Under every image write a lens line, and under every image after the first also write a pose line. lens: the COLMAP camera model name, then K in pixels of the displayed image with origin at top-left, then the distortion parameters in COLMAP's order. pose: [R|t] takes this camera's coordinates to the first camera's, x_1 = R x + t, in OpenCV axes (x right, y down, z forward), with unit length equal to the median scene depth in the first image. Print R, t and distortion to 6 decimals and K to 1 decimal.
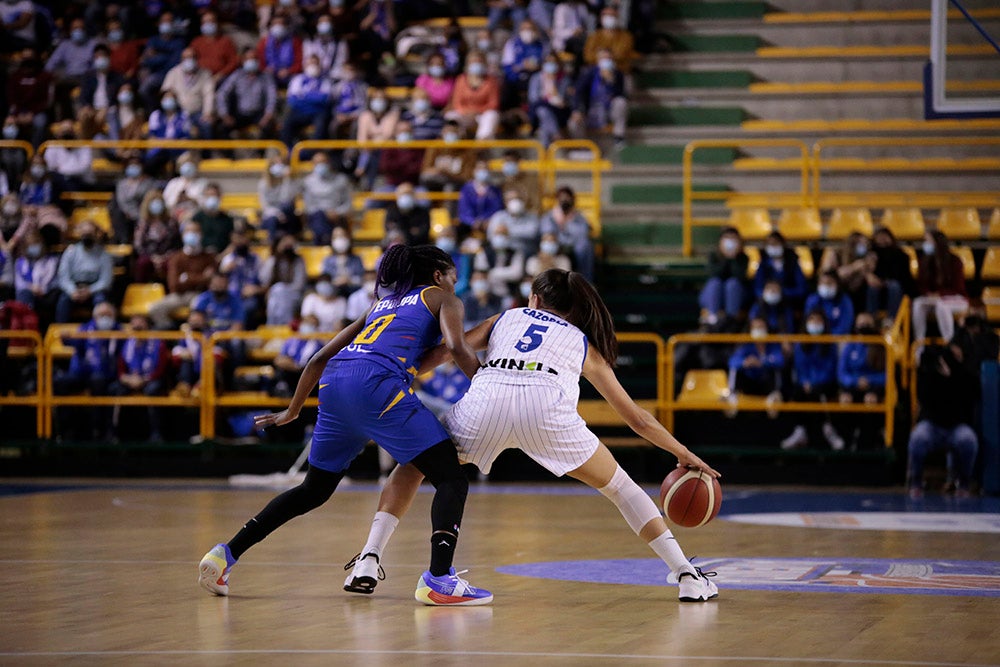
lens RADIAL K [[3985.6, 0, 500.0], [0, 3985.6, 333.5], [0, 0, 1]] dist [1.007165, 1.153294]
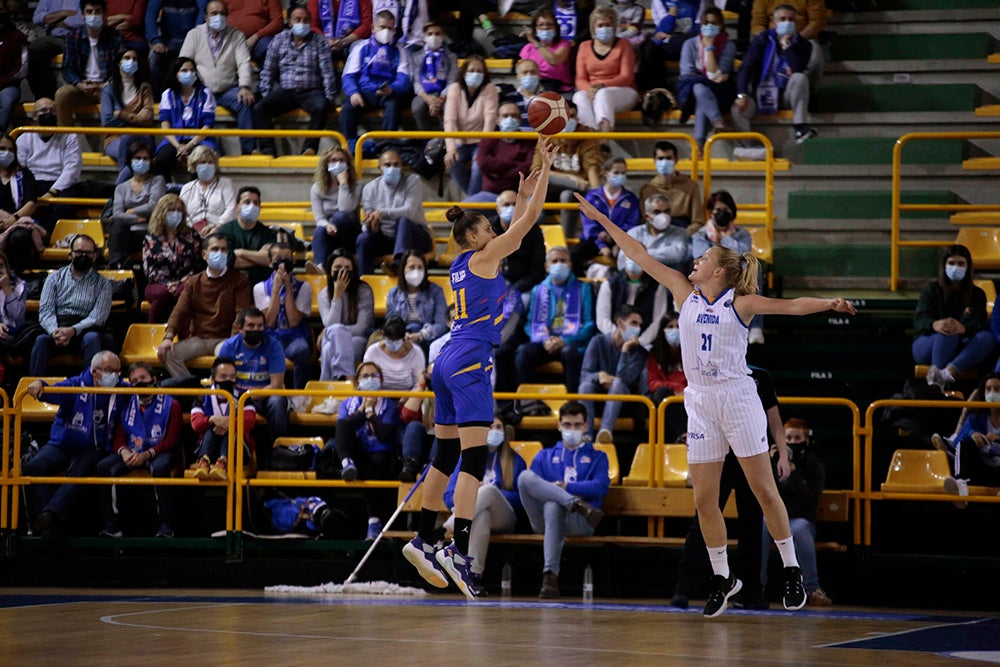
lens RADIAL K [[2738.5, 0, 500.0], [0, 2738.5, 333.5], [0, 0, 1]] dist [0.537710, 0.387909]
pose [[0.999803, 0.010168, -0.017031, -0.016103], [-0.009863, 0.999791, 0.017903, -0.019825], [0.017209, -0.017731, 0.999695, 0.494939]]
